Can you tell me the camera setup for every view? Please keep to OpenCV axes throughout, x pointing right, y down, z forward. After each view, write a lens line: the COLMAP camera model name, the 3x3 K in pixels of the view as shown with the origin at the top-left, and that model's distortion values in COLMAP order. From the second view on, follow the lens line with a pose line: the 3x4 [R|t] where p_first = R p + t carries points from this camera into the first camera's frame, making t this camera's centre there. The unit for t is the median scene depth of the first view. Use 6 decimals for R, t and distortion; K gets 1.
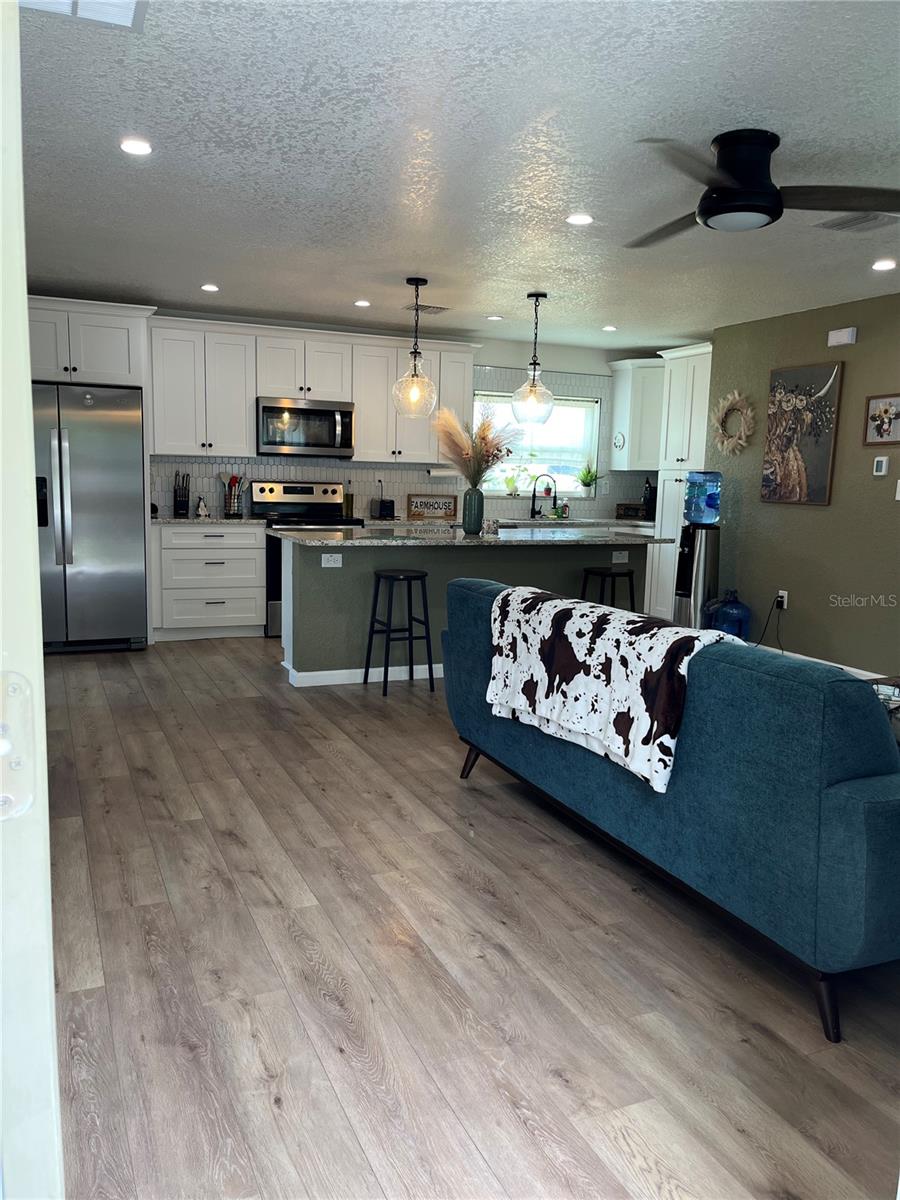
lens RADIAL K [[910.4, 0, 442.3], [0, 910.4, 614.2], [0, 0, 1]] dist [0.057699, -0.084567]
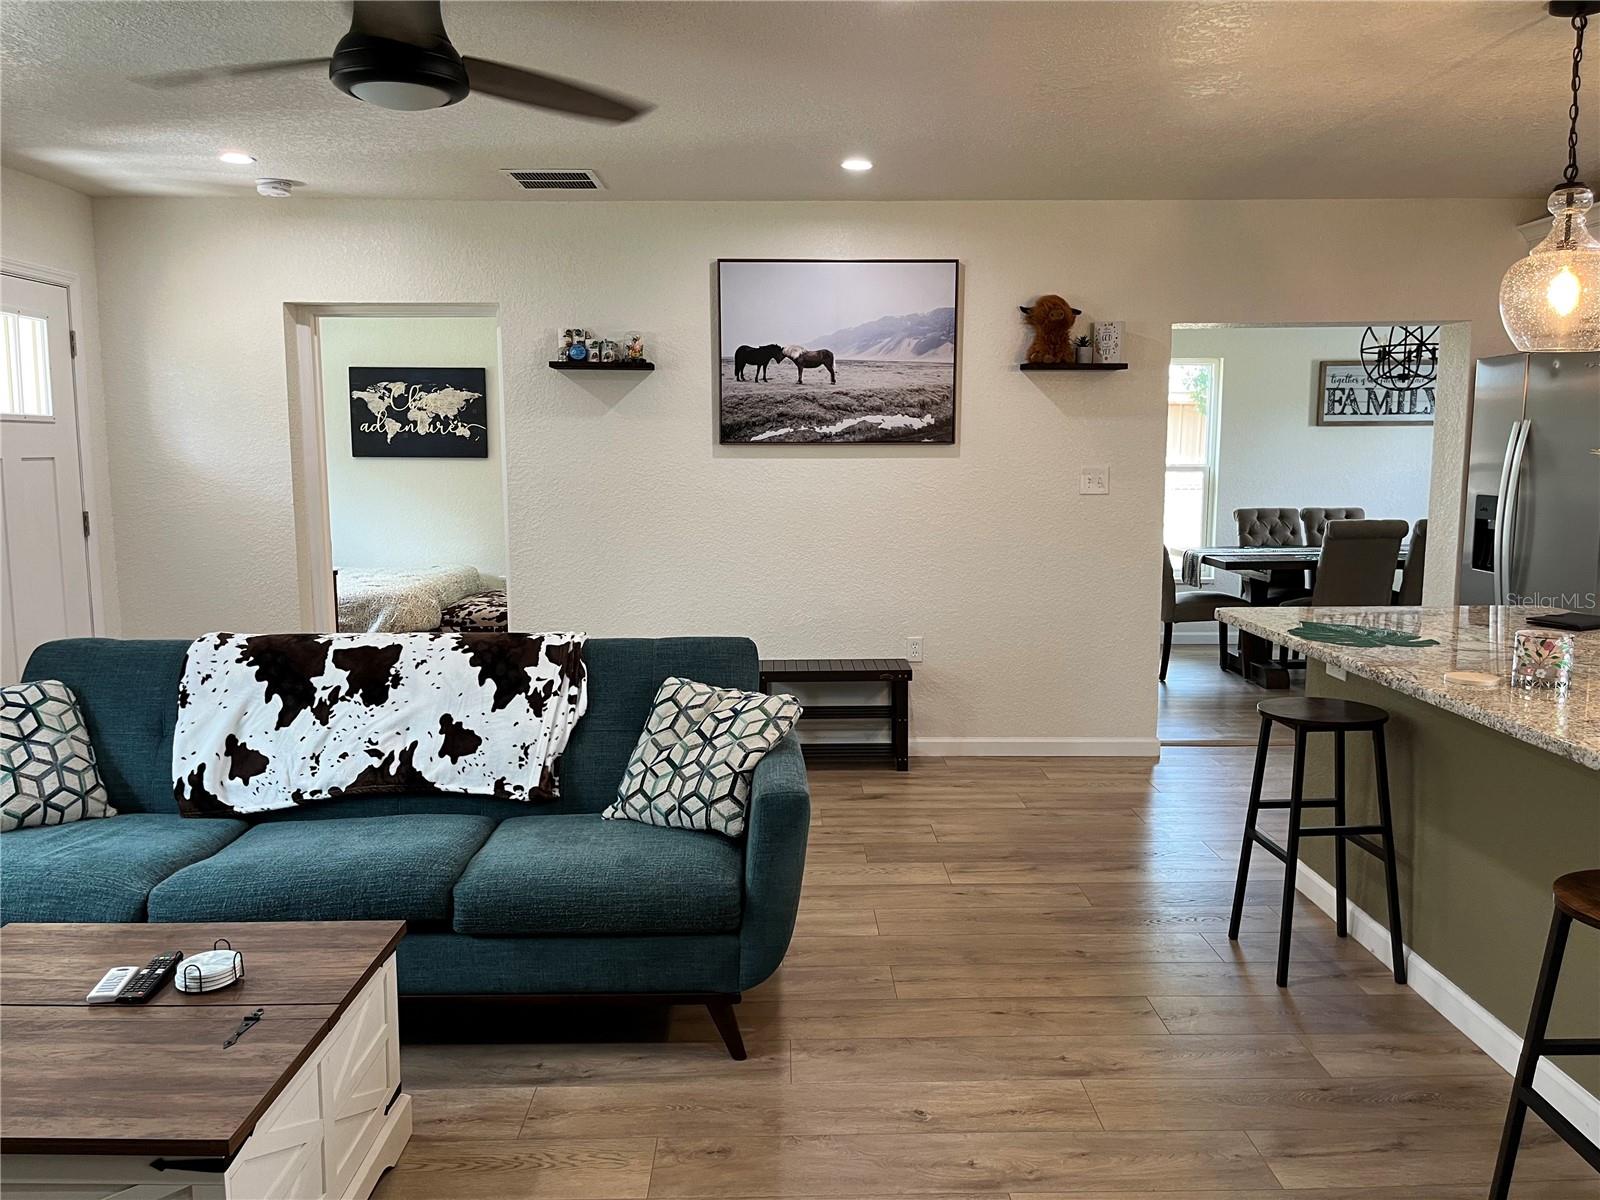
lens RADIAL K [[1214.4, 0, 799.8], [0, 1214.4, 597.1], [0, 0, 1]] dist [0.070546, -0.100333]
pose [[-0.384150, 0.088872, -0.918983, 0.533722], [-0.146854, 0.976803, 0.155851, -0.137696], [0.911517, 0.194827, -0.362188, 0.846774]]
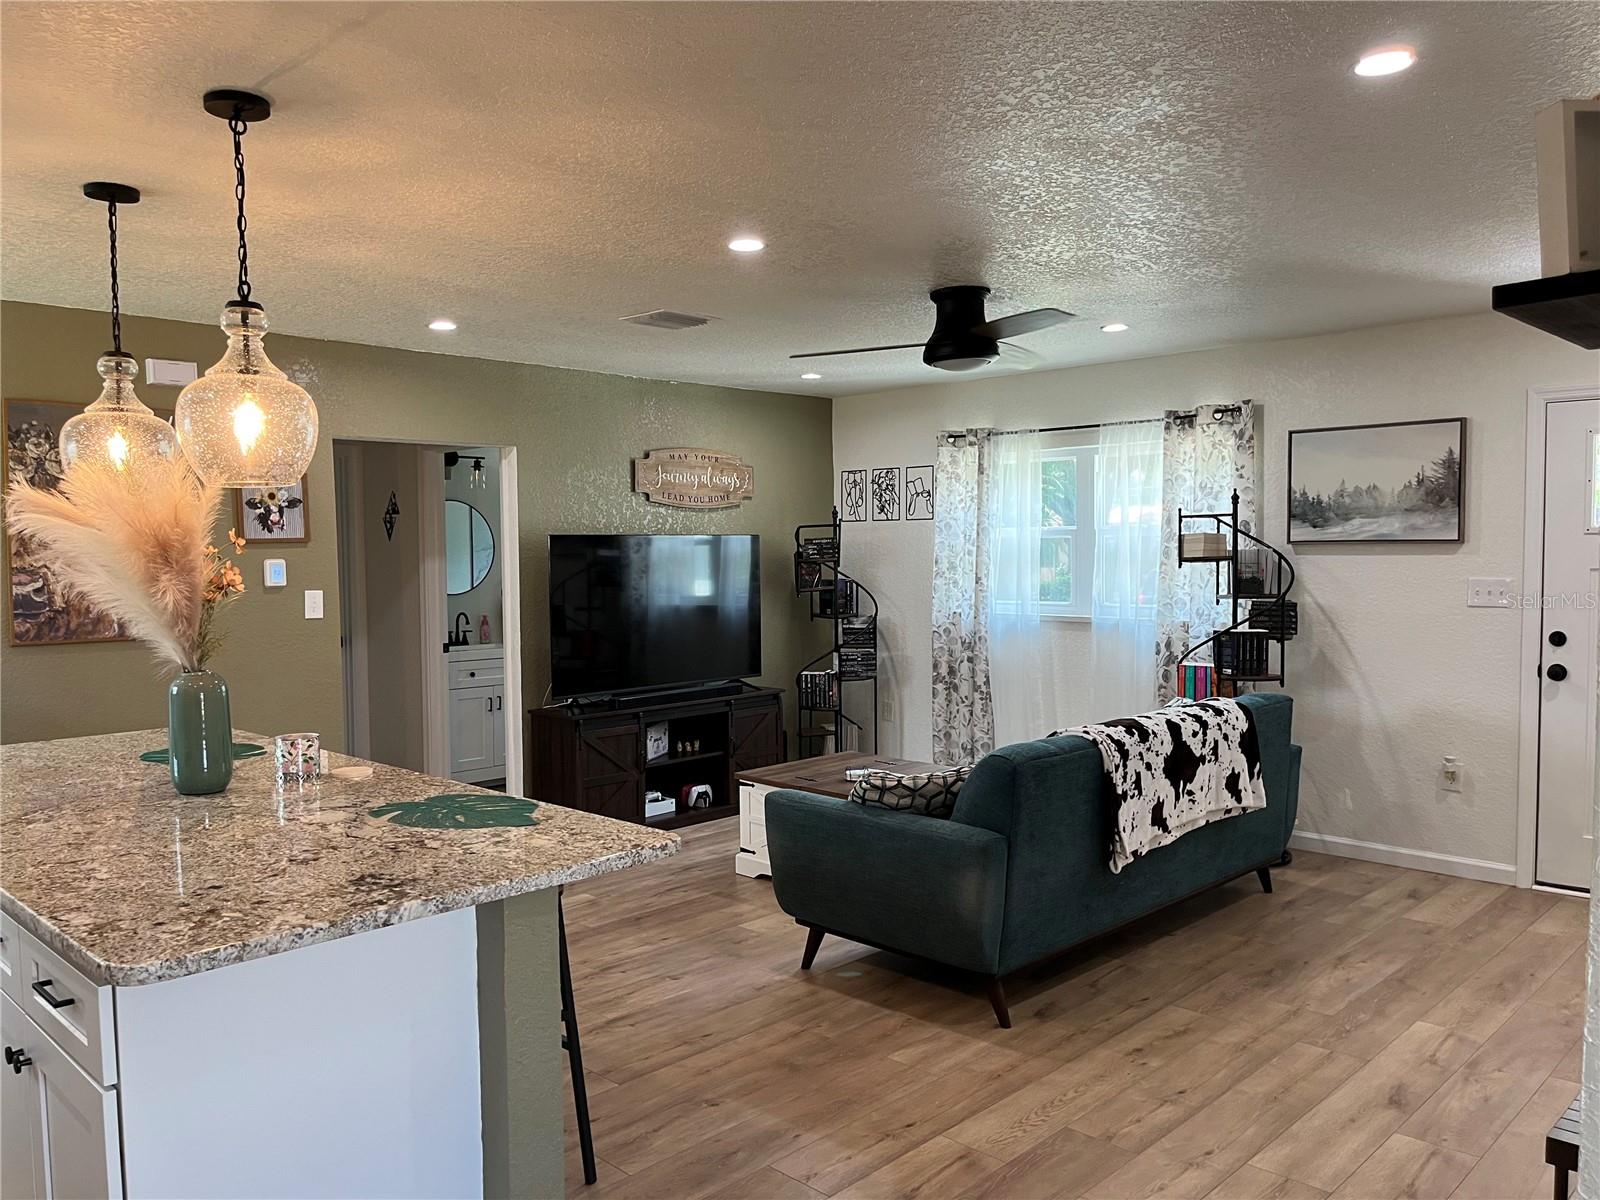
lens RADIAL K [[1213.9, 0, 796.3], [0, 1213.9, 612.4], [0, 0, 1]] dist [0.057699, -0.084567]
pose [[-0.371294, -0.071598, 0.925751, -0.498559], [0.140274, 0.981254, 0.132151, -0.186341], [-0.917858, 0.178926, -0.354290, 0.909181]]
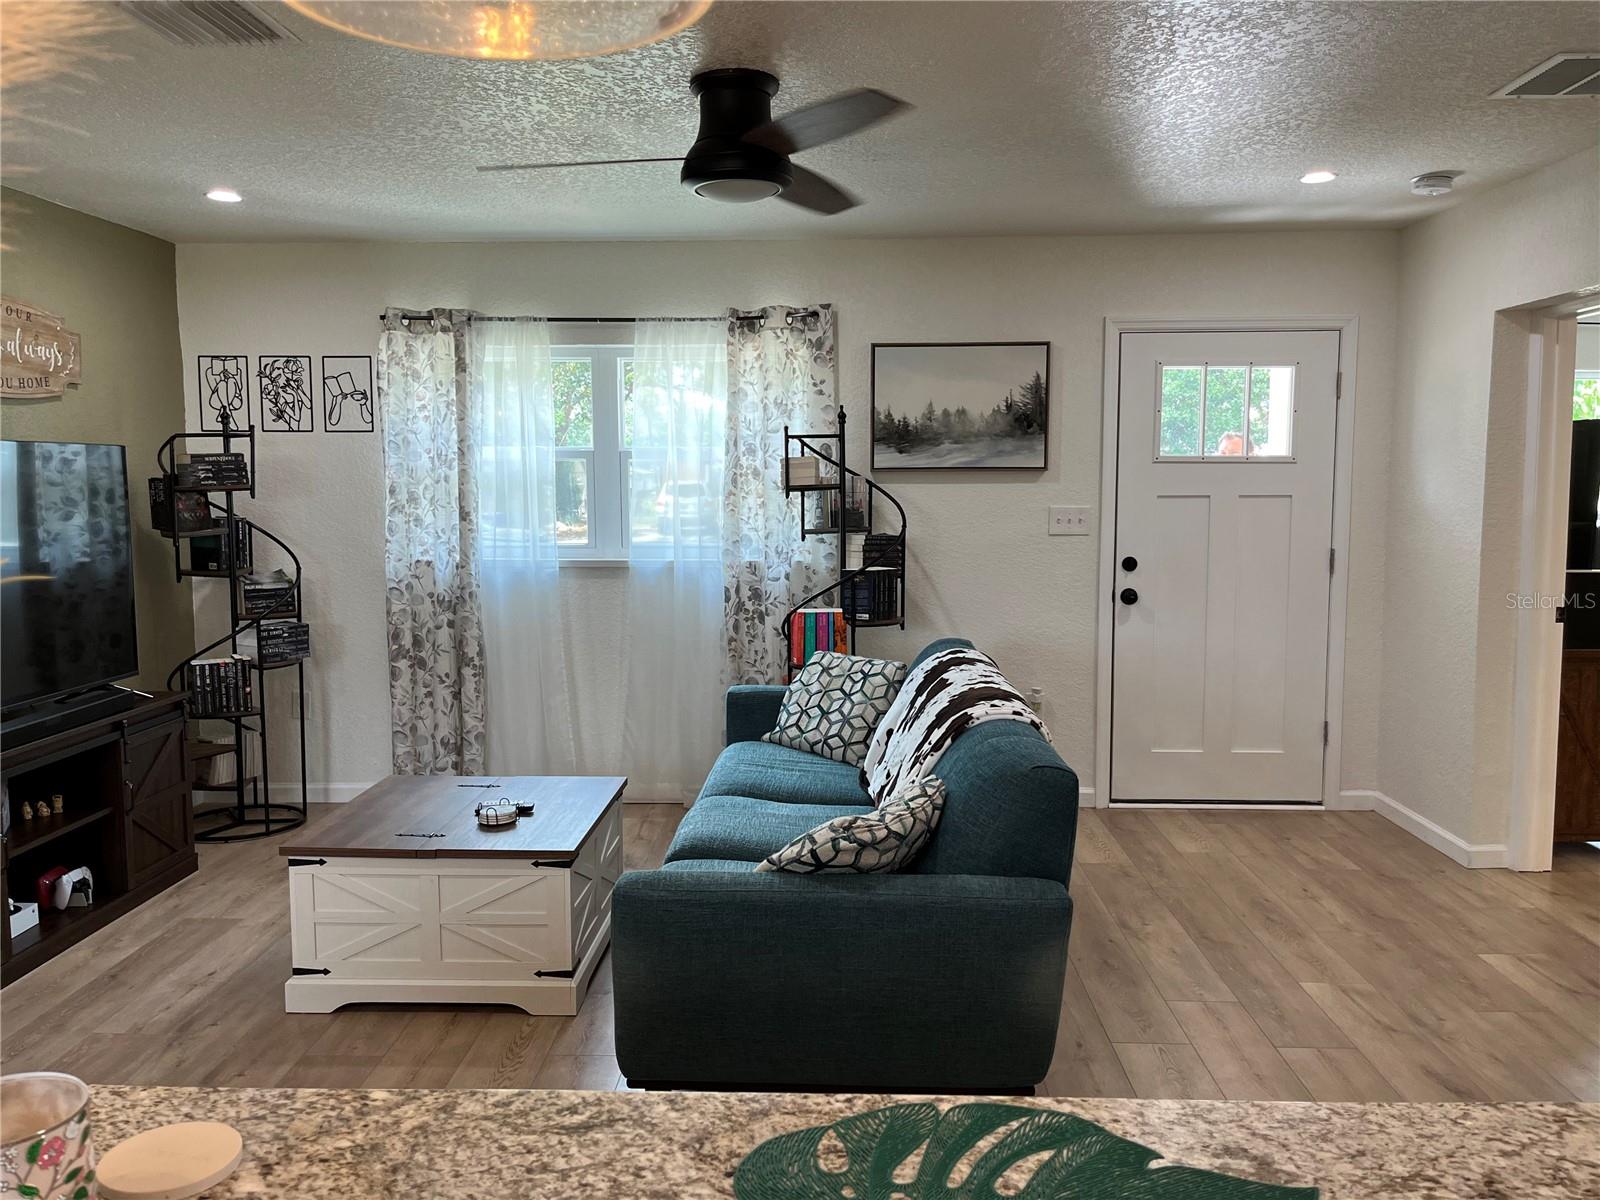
lens RADIAL K [[1214.4, 0, 799.8], [0, 1214.4, 597.1], [0, 0, 1]] dist [0.070546, -0.100333]
pose [[-0.901424, -0.064244, 0.428145, -0.083289], [0.044851, 0.969750, 0.239944, -0.180045], [-0.430608, 0.235494, -0.871274, 0.994929]]
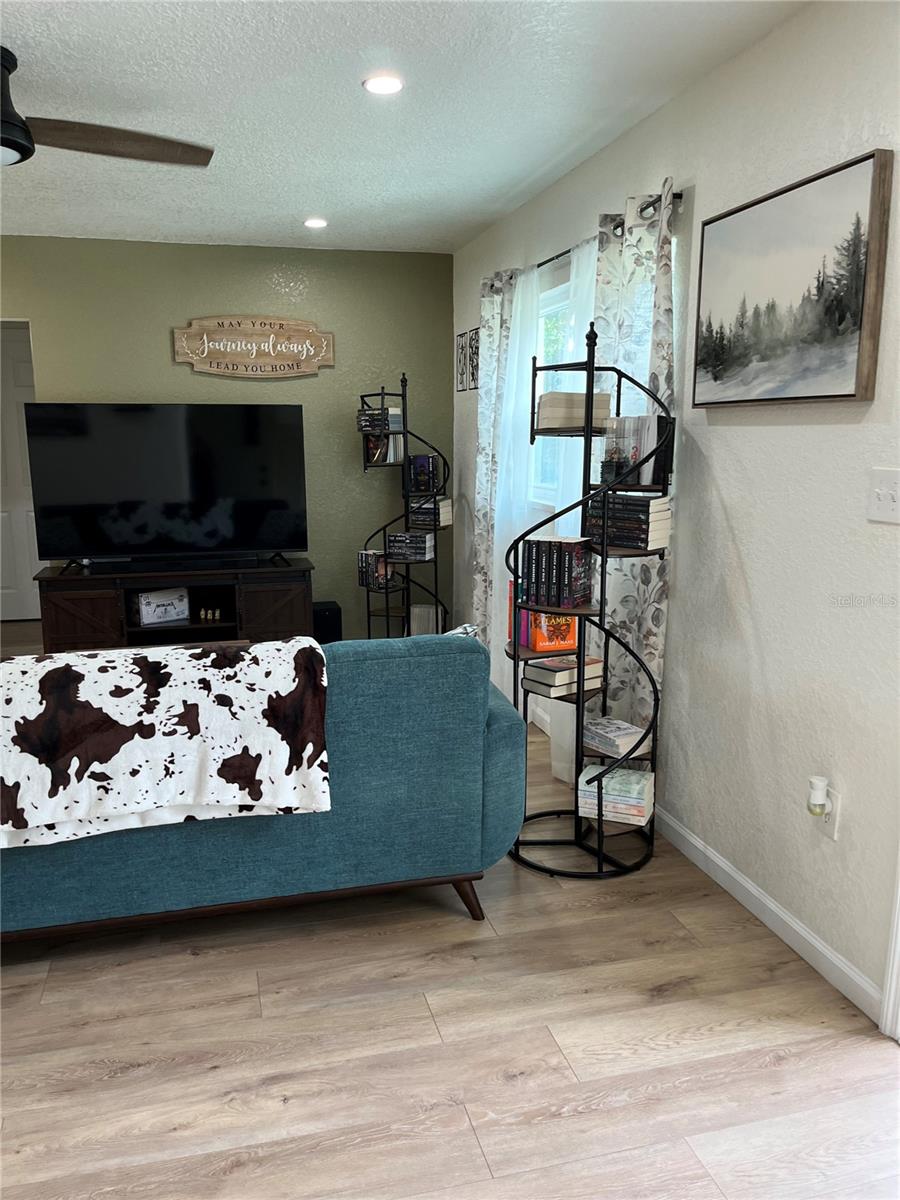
lens RADIAL K [[914.4, 0, 438.1], [0, 914.4, 614.1], [0, 0, 1]] dist [0.058453, -0.082091]
pose [[0.162761, -0.217865, 0.962312, -0.247492], [0.156676, 0.968649, 0.192800, -0.068816], [-0.974147, 0.119391, 0.191793, 0.264041]]
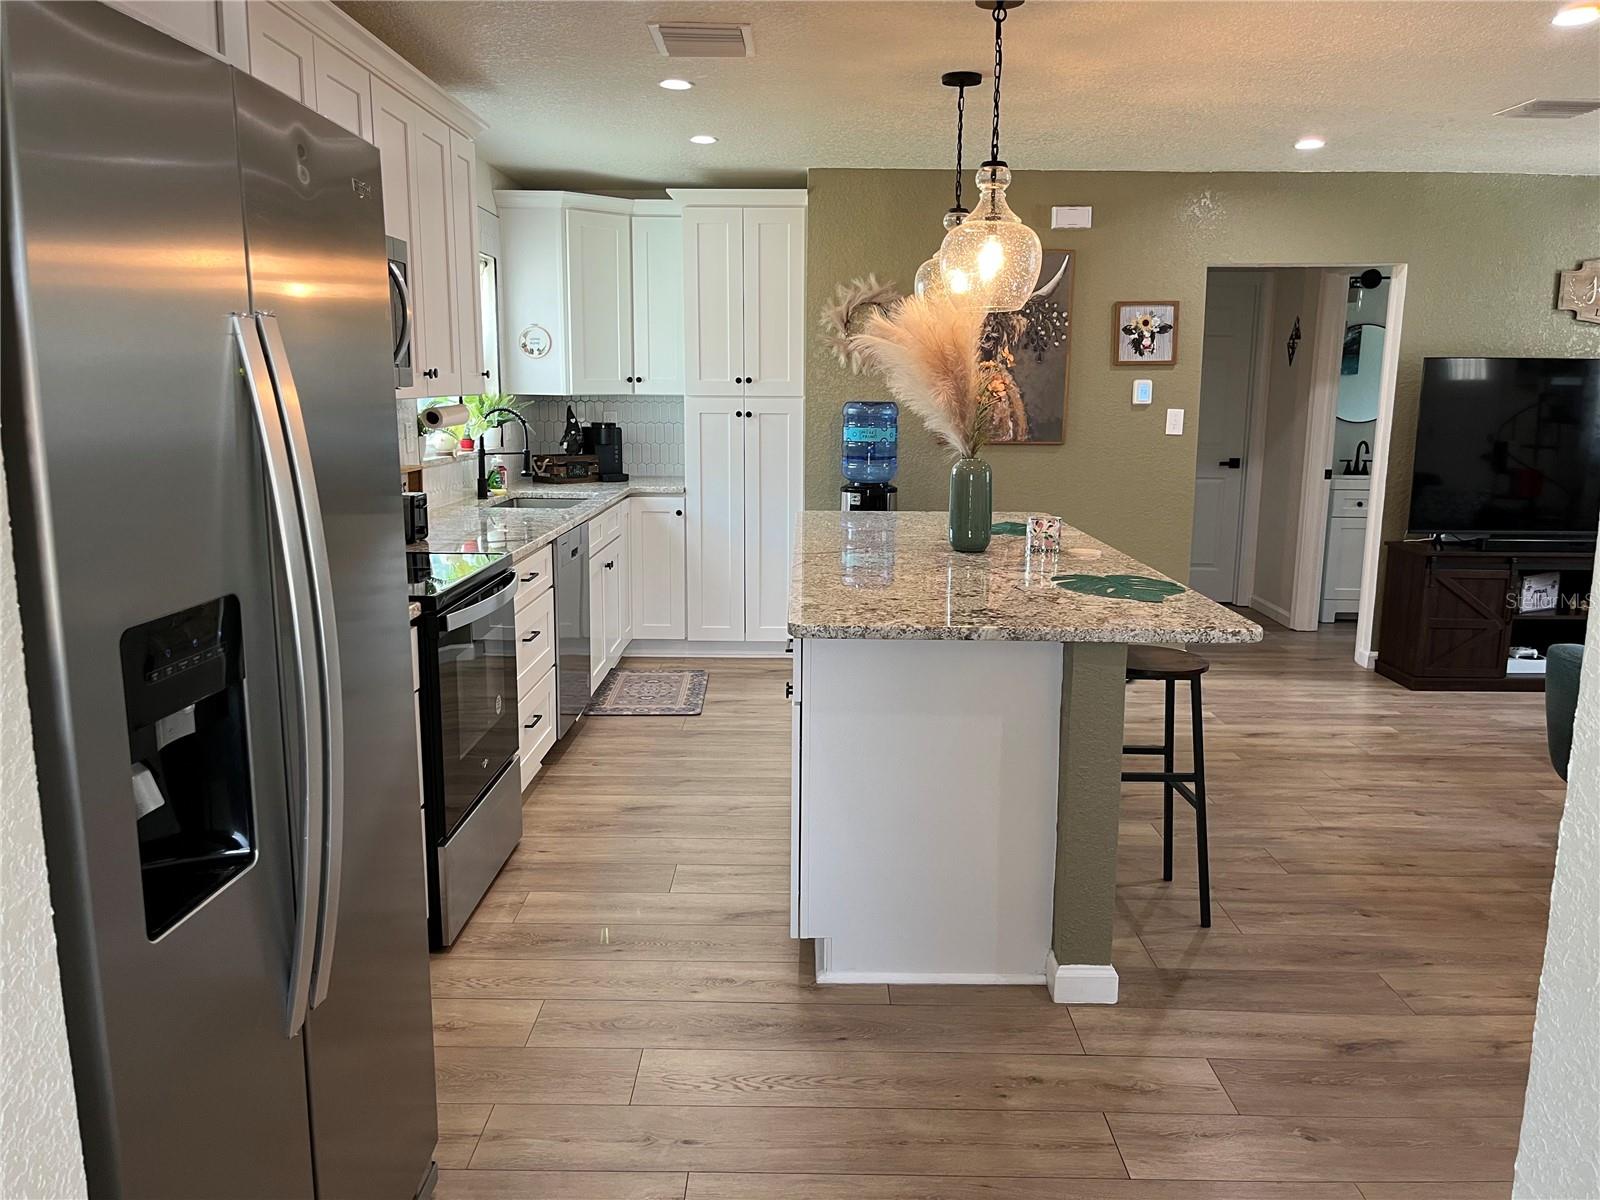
lens RADIAL K [[1214.4, 0, 799.8], [0, 1214.4, 597.1], [0, 0, 1]] dist [0.070546, -0.100333]
pose [[0.409398, -0.179892, 0.894445, -0.576199], [0.140257, 0.981124, 0.133128, -0.158734], [-0.901511, 0.070950, 0.426901, 0.776254]]
